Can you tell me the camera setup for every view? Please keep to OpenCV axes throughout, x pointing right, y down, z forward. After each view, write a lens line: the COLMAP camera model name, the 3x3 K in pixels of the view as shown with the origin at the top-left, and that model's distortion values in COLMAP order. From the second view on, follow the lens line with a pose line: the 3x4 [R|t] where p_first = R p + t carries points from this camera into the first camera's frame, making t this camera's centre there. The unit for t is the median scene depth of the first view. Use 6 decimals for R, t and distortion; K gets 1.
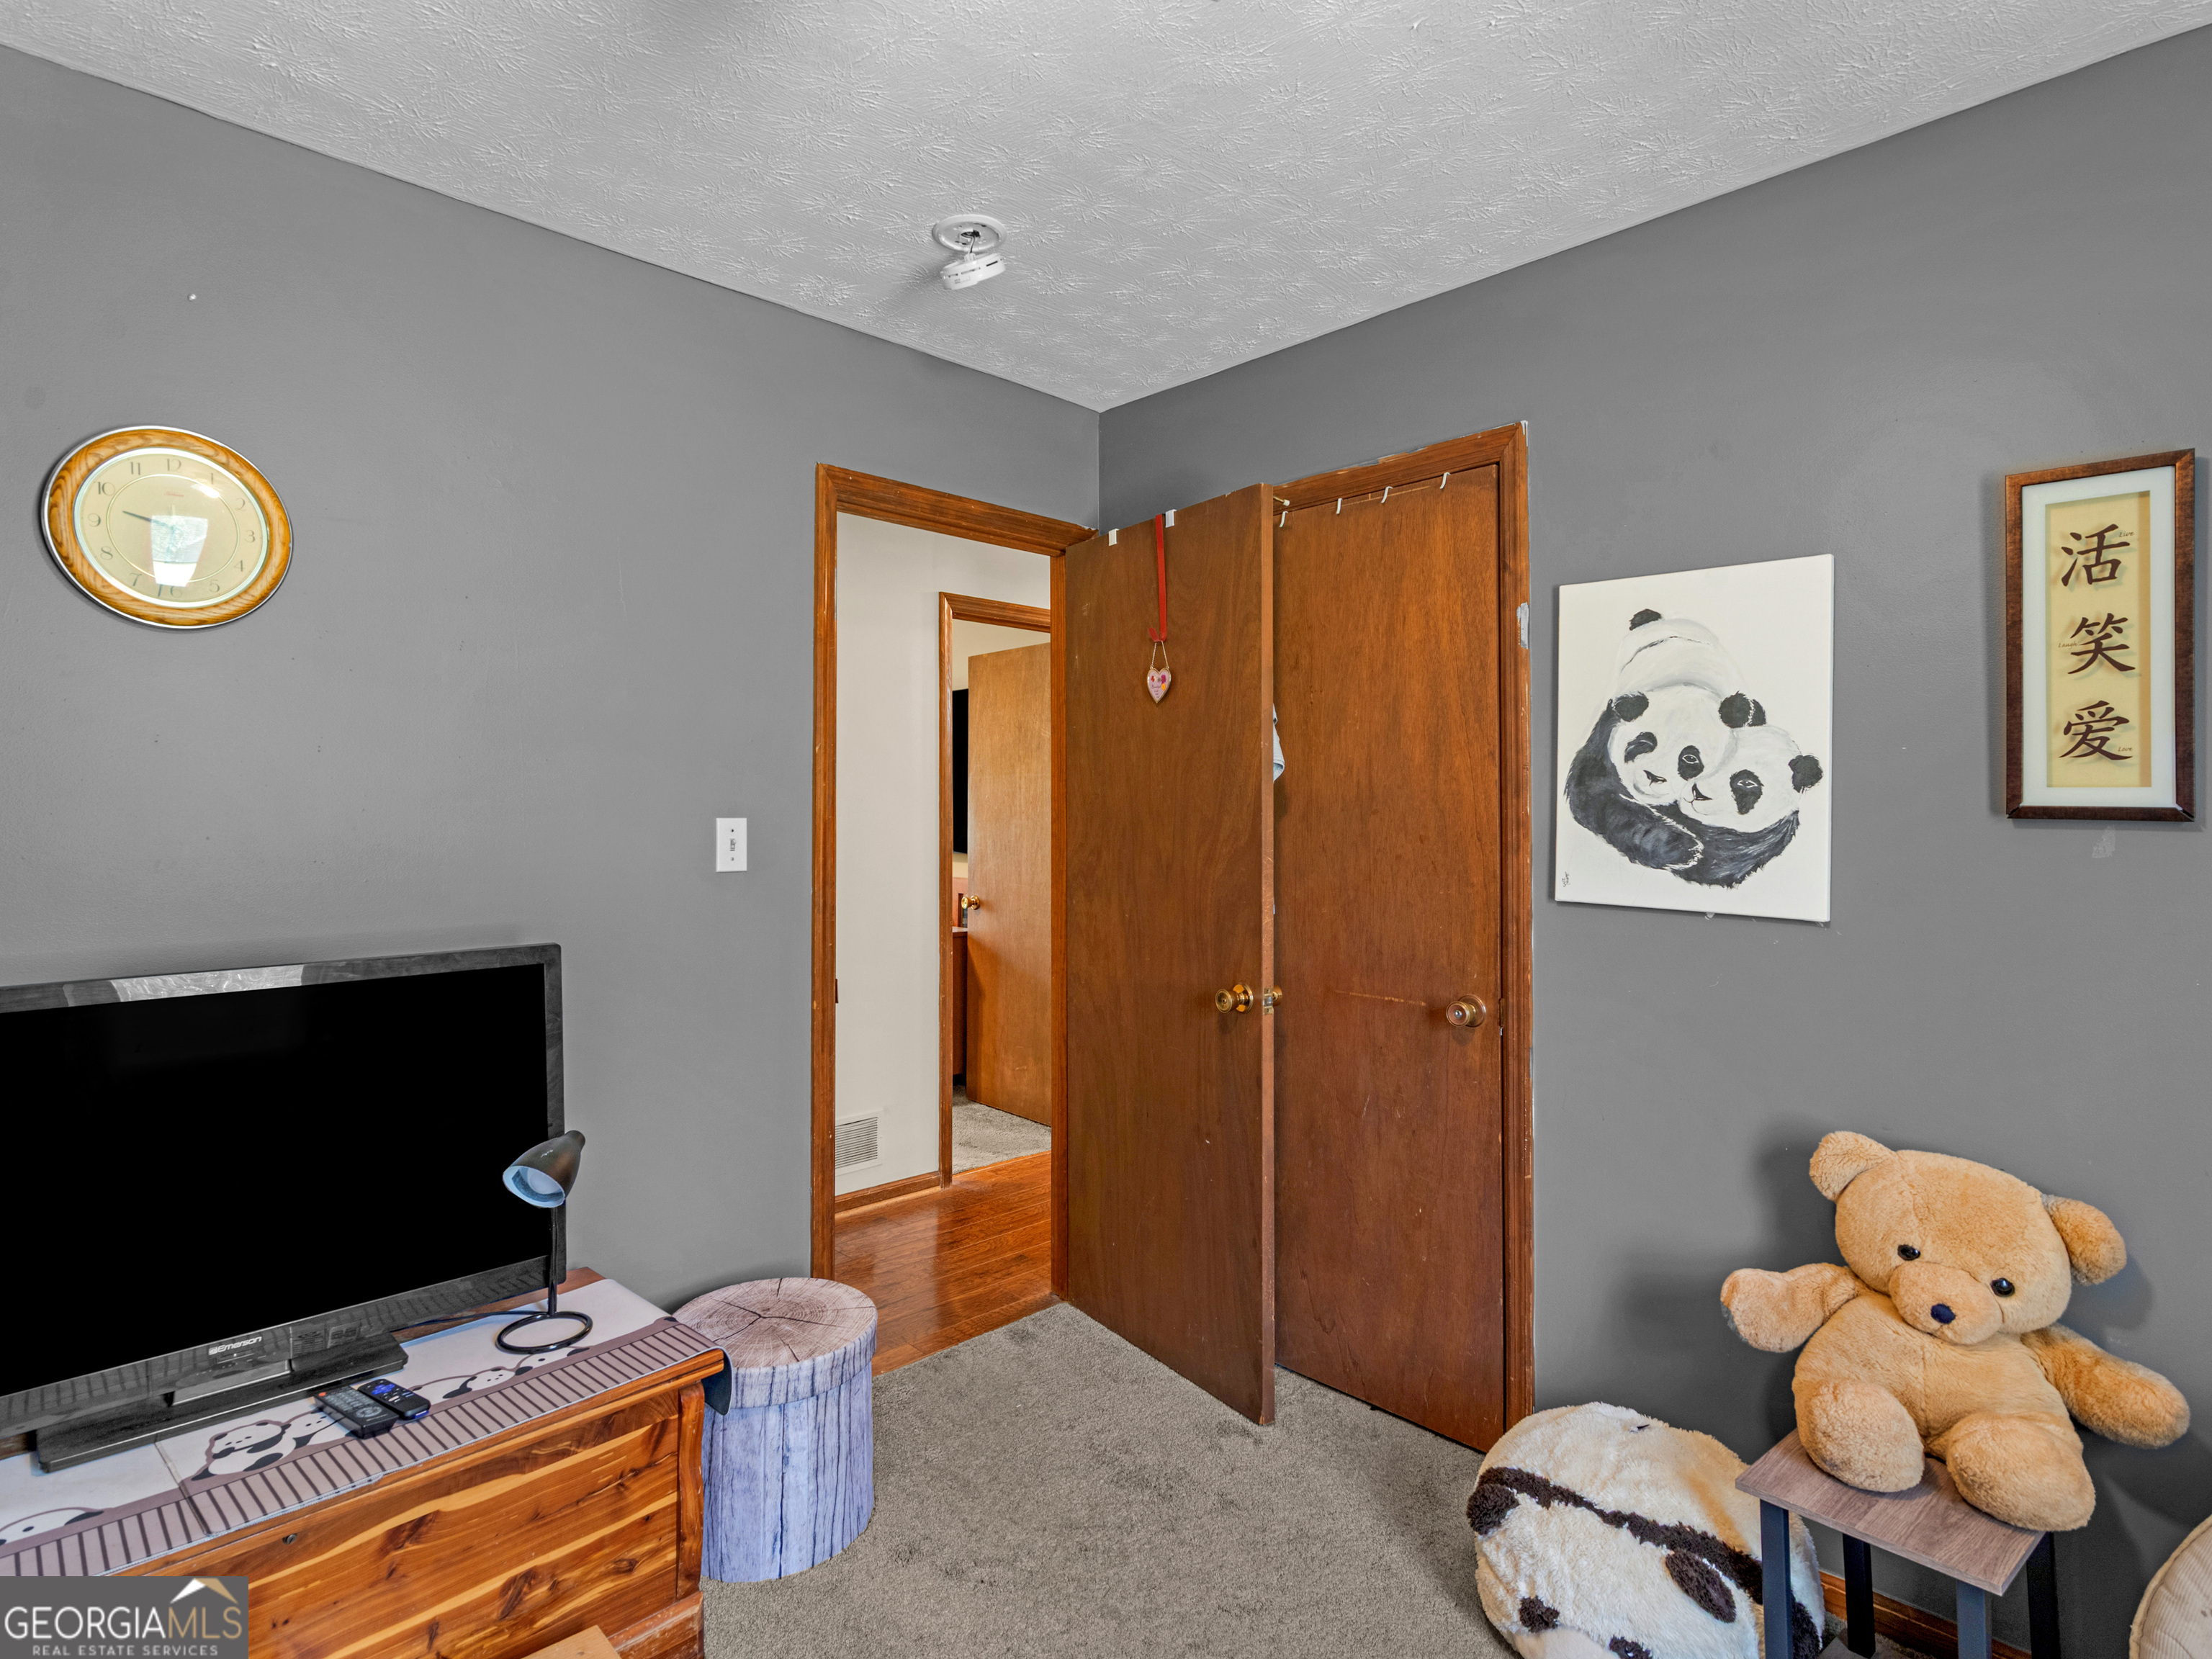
lens RADIAL K [[1133.1, 0, 1071.3], [0, 1133.1, 797.0], [0, 0, 1]] dist [-0.000104, 0.001156]
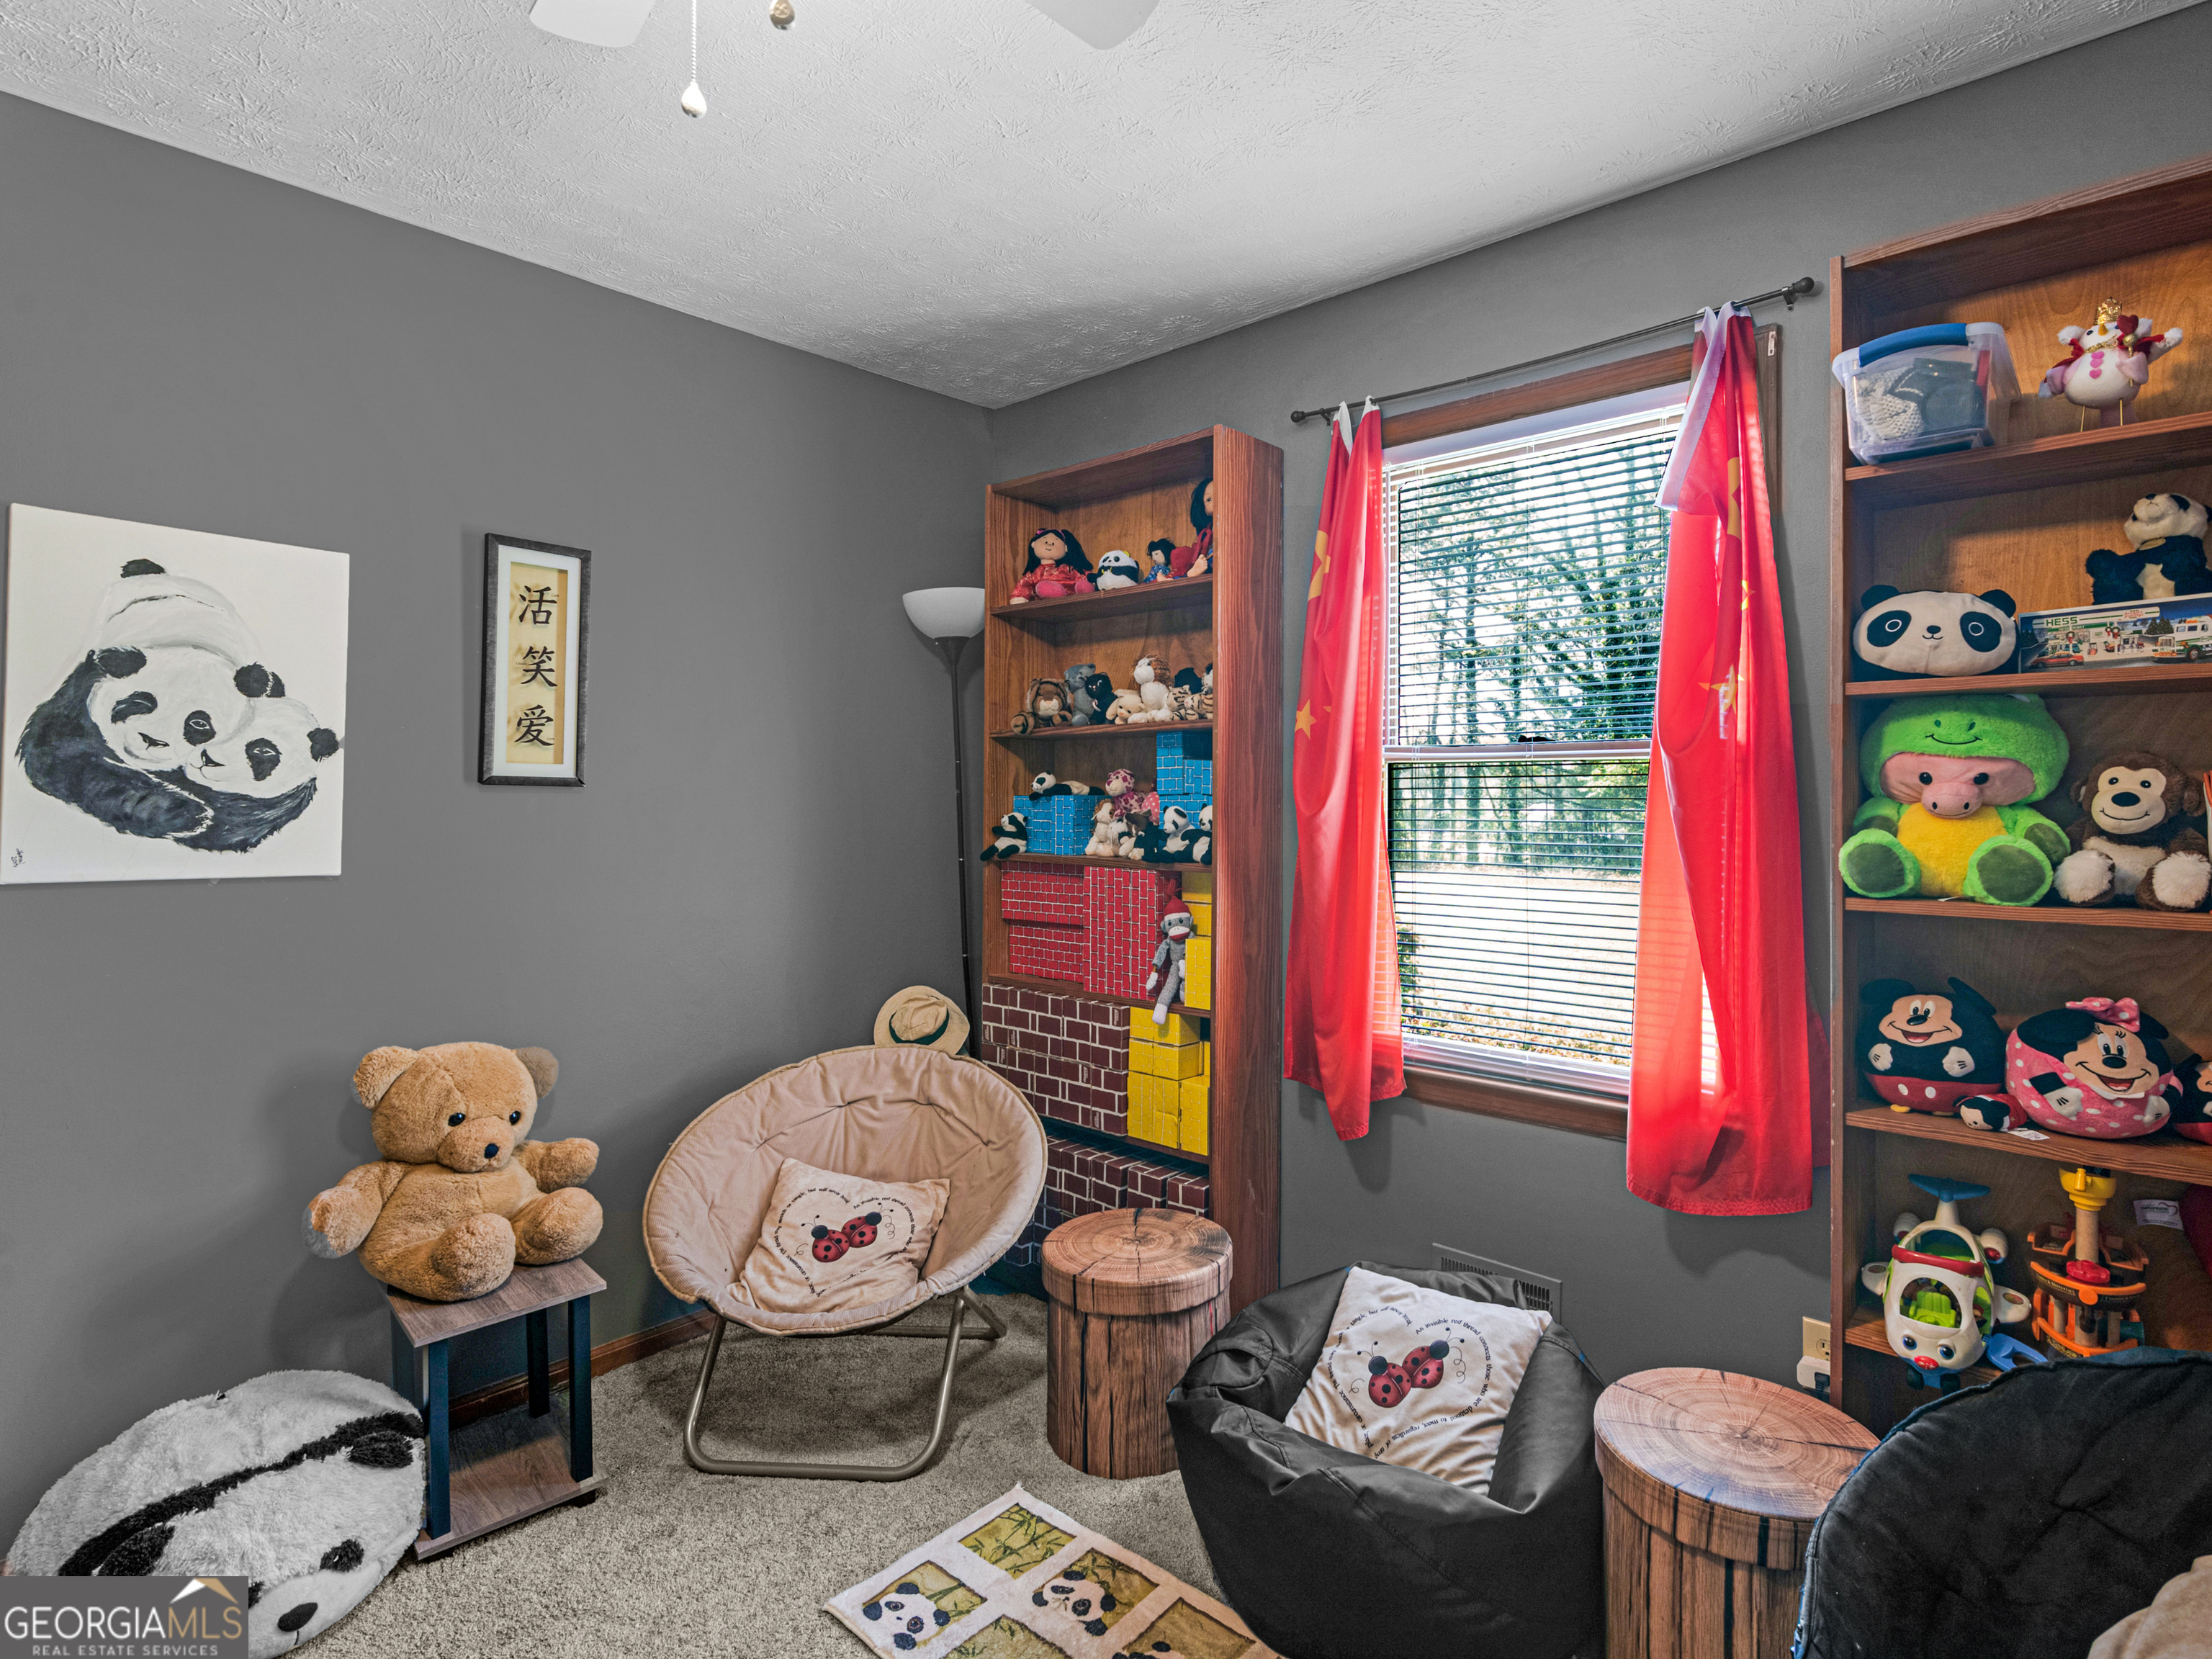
lens RADIAL K [[1133.1, 0, 1105.2], [0, 1133.1, 818.8], [0, 0, 1]] dist [-0.000104, 0.001156]
pose [[-0.031678, -0.025536, 0.999172, -0.463021], [-0.017476, 0.999535, 0.024992, 0.010246], [-0.999345, -0.016670, -0.032109, 0.247609]]
